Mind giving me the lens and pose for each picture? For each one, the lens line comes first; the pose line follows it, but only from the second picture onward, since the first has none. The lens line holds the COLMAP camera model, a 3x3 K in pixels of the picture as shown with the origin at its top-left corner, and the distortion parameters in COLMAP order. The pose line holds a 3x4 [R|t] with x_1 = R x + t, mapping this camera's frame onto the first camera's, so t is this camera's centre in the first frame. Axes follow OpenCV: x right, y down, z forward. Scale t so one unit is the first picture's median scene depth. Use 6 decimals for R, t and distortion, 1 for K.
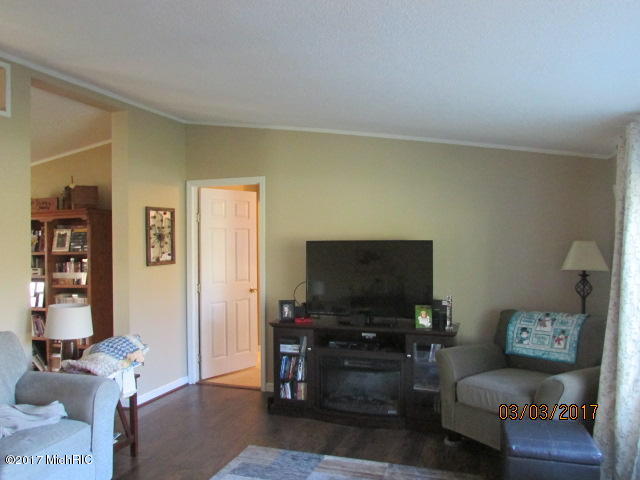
lens RADIAL K [[511.1, 0, 320.0], [0, 511.1, 240.0], [0, 0, 1]] dist [-0.011398, 0.002021]
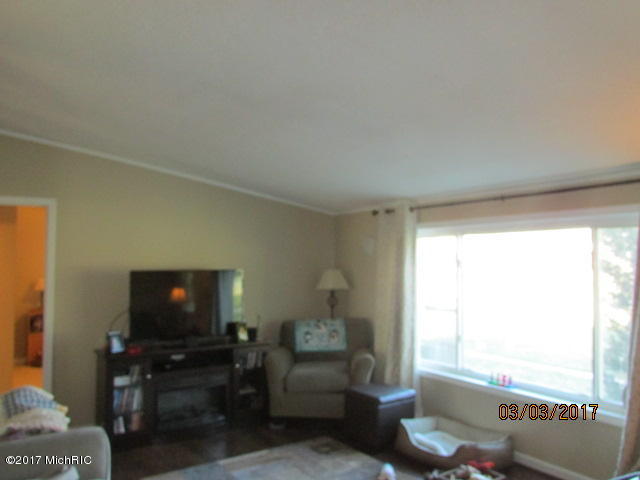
lens RADIAL K [[511.1, 0, 320.0], [0, 511.1, 240.0], [0, 0, 1]] dist [-0.011398, 0.002021]
pose [[0.606221, 0.039414, 0.794319, -0.666479], [-0.002925, 0.998875, -0.047331, -0.013100], [-0.795290, 0.026370, 0.605655, 0.106734]]
